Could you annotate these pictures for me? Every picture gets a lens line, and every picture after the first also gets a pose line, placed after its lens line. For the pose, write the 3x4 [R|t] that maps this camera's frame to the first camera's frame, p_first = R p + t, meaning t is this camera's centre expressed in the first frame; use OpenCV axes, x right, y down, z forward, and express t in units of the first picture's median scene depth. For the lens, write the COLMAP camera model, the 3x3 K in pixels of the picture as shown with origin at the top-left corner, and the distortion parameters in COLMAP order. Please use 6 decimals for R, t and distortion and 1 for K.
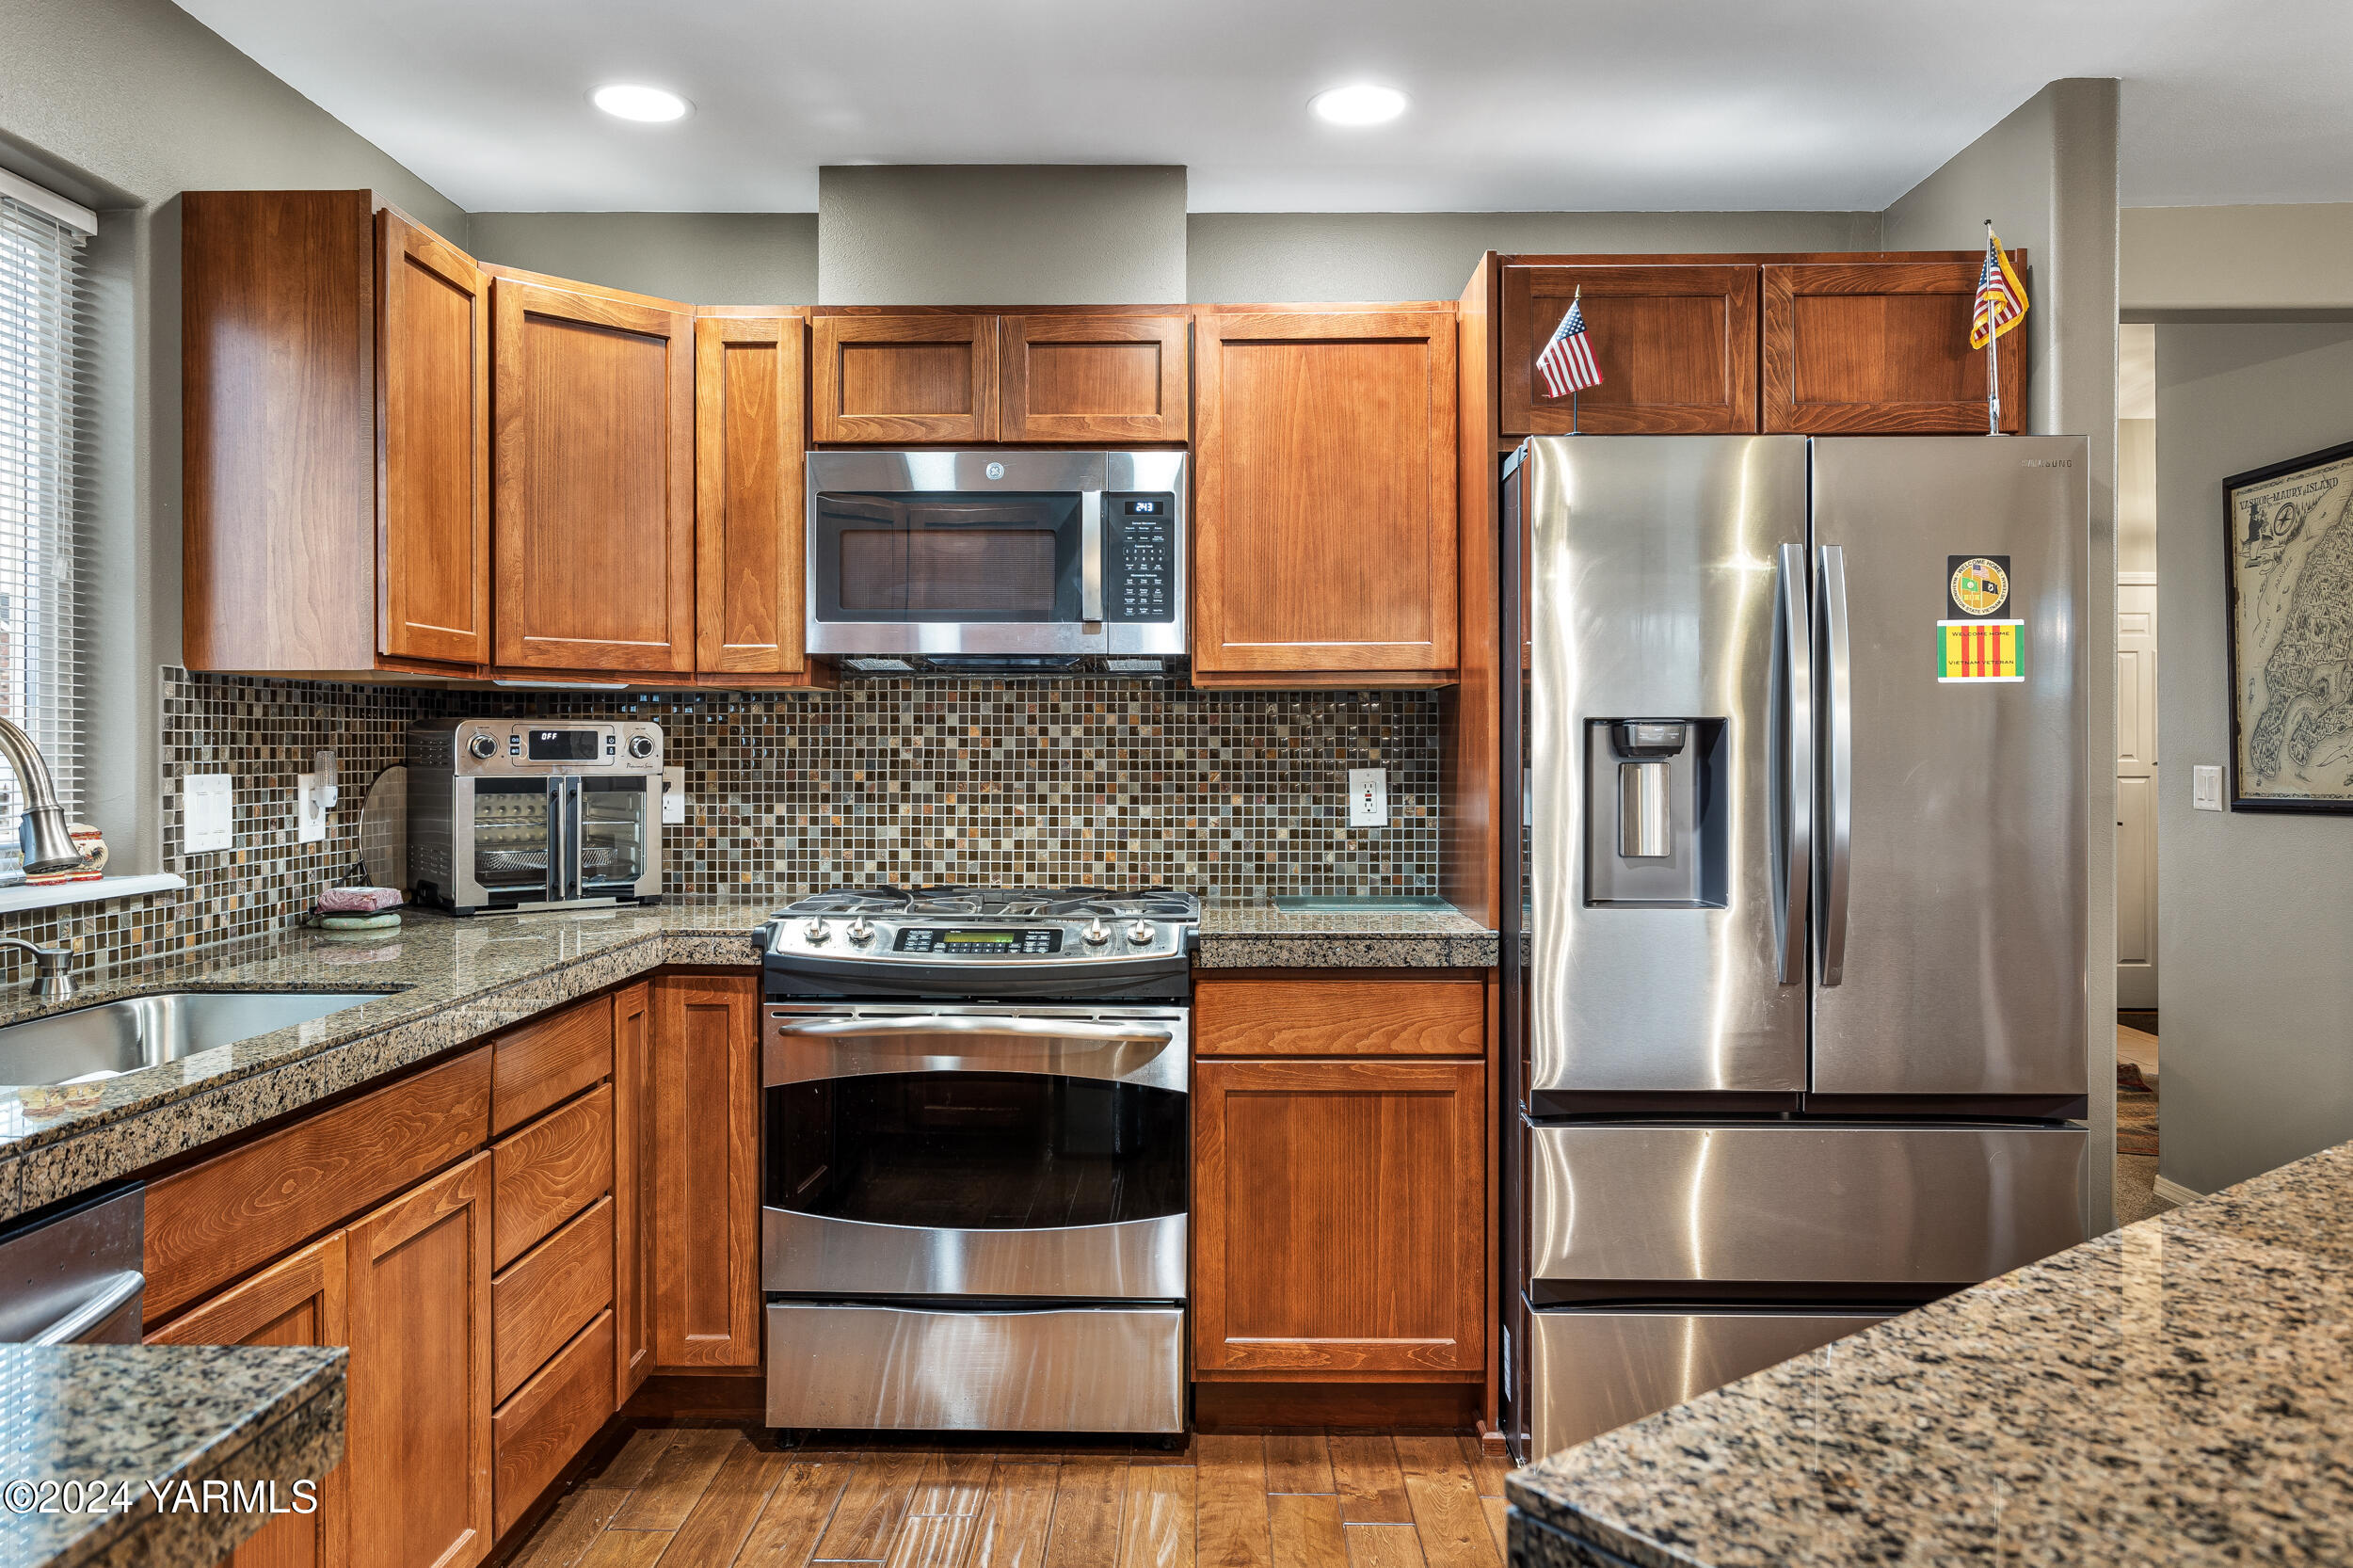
lens RADIAL K [[1623.2, 0, 1182.2], [0, 1623.2, 753.2], [0, 0, 1]] dist [-0.015101, 0.016173]
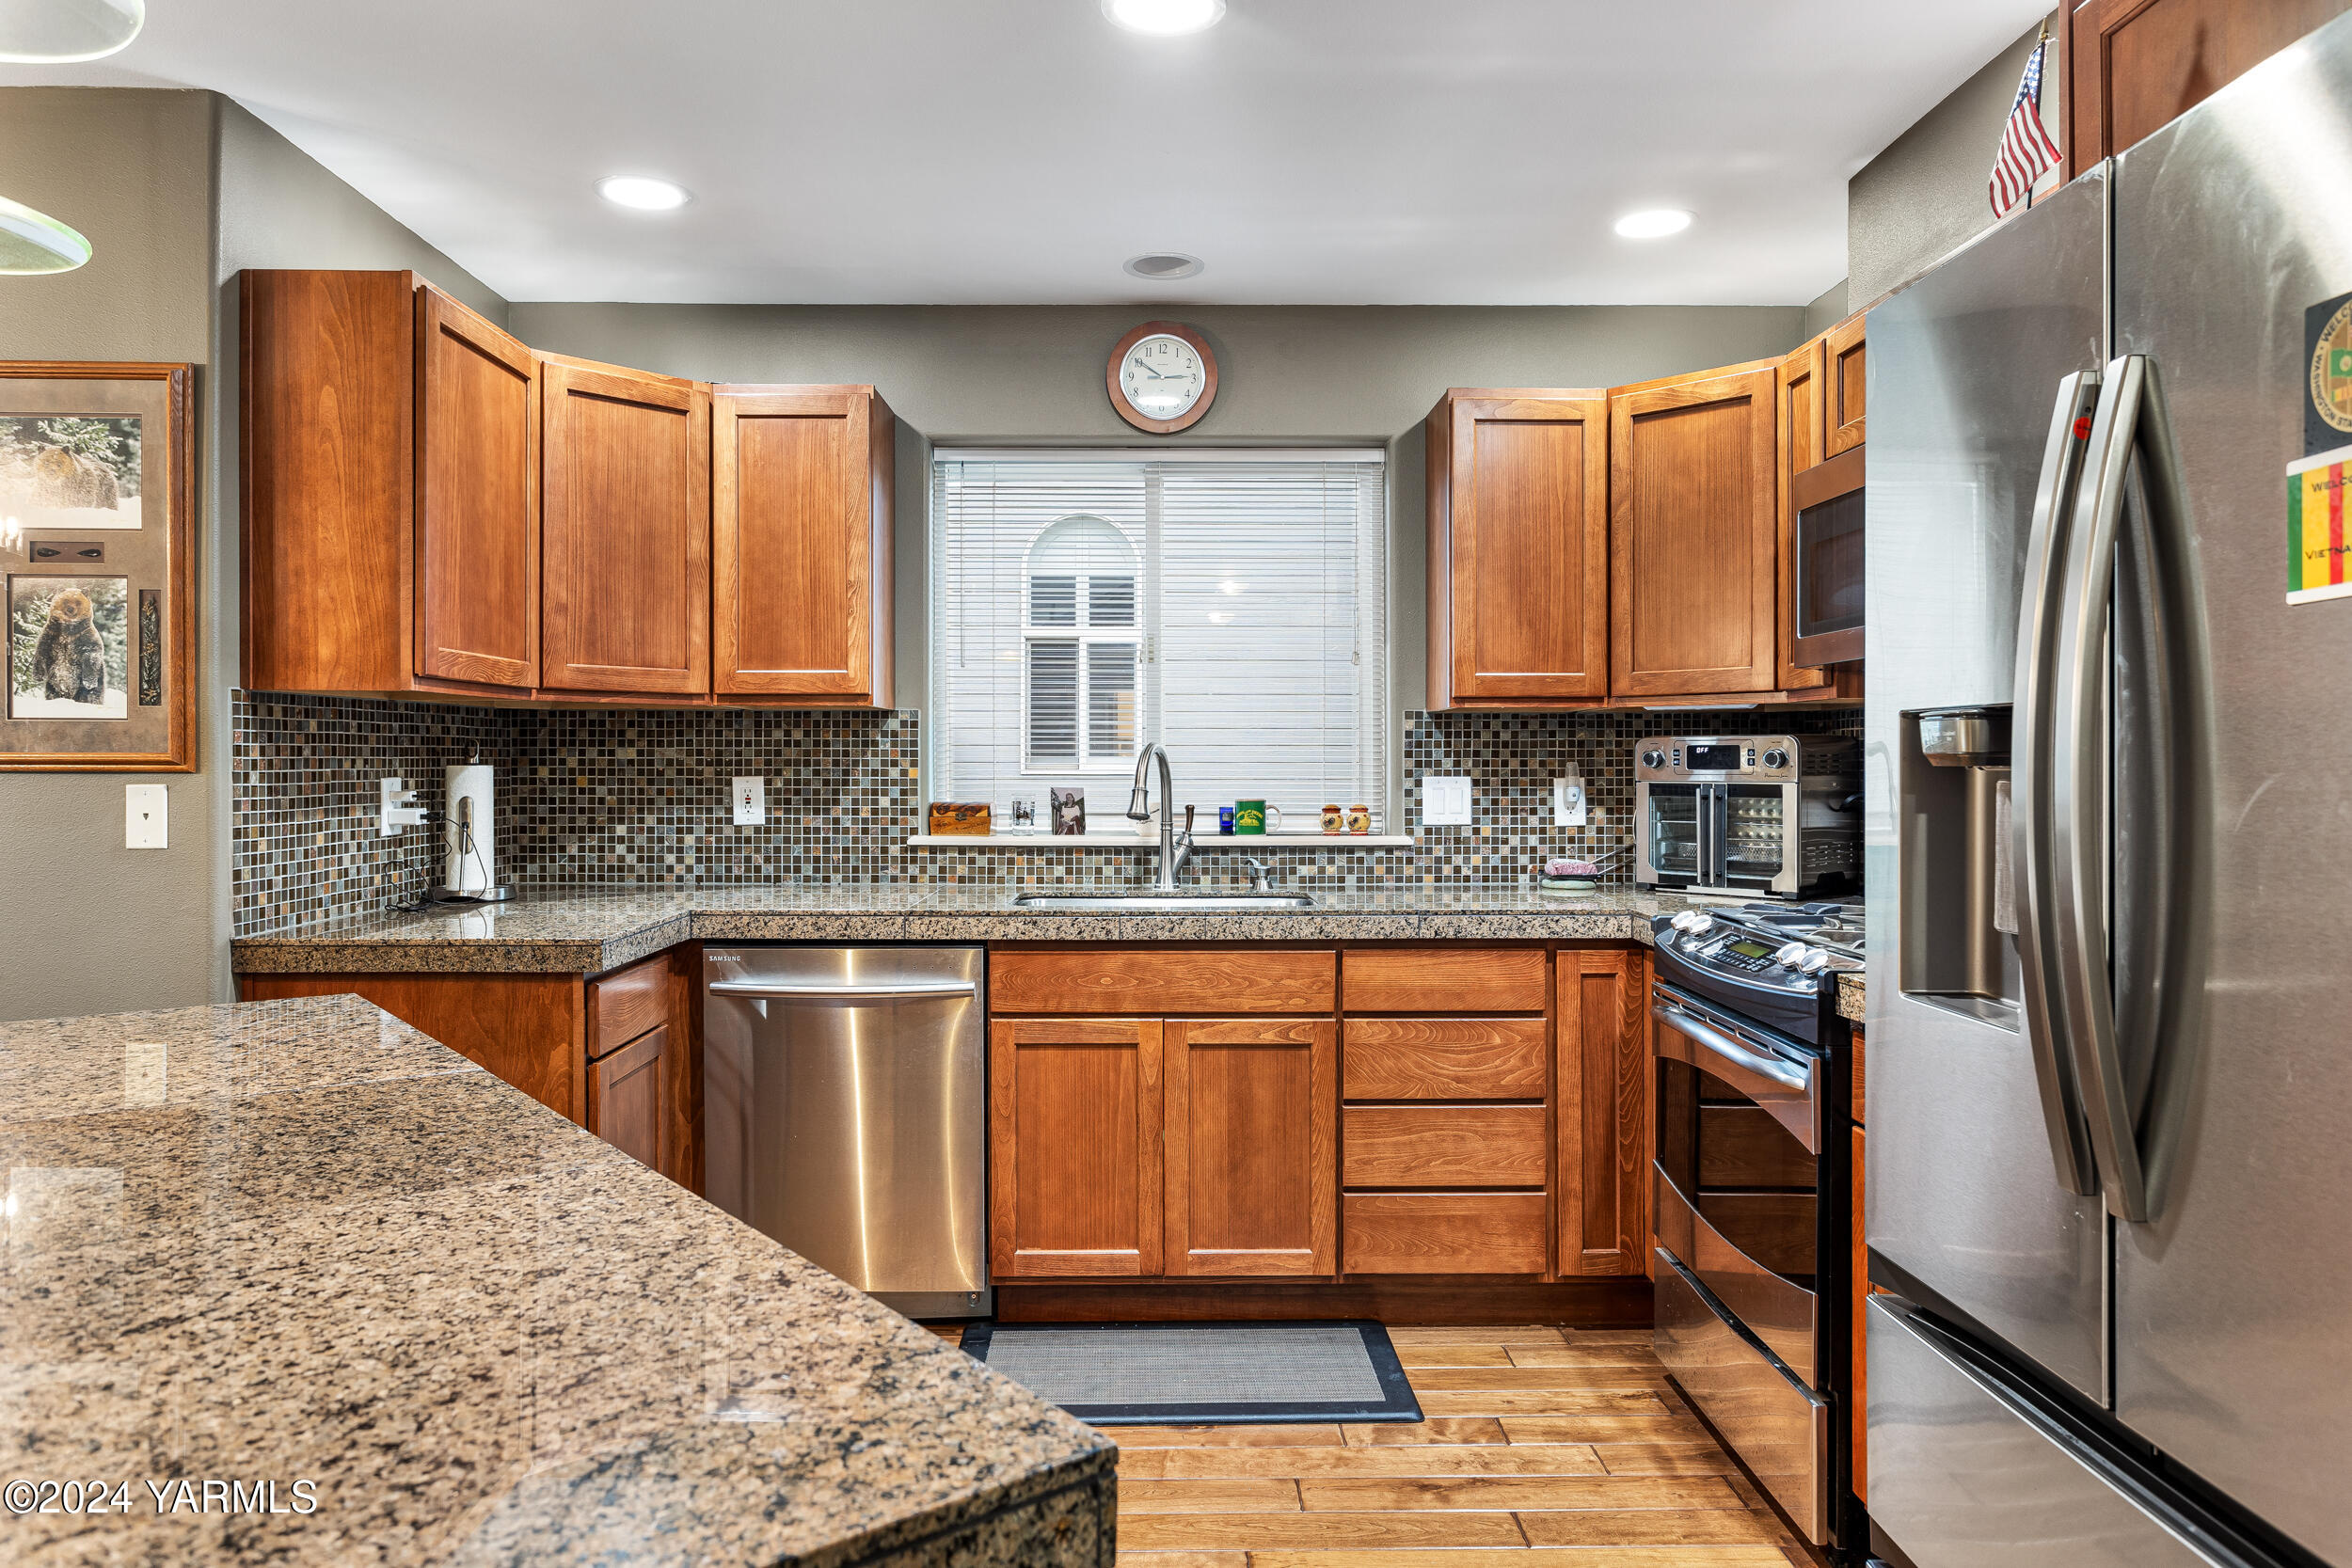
lens RADIAL K [[1511.4, 0, 1178.8], [0, 1511.4, 773.4], [0, 0, 1]] dist [0.001689, 0.003569]
pose [[0.034132, 0.006807, -0.999394, 0.782374], [-0.002765, 0.999974, 0.006716, 0.000478], [0.999414, 0.002534, 0.034150, 0.615567]]
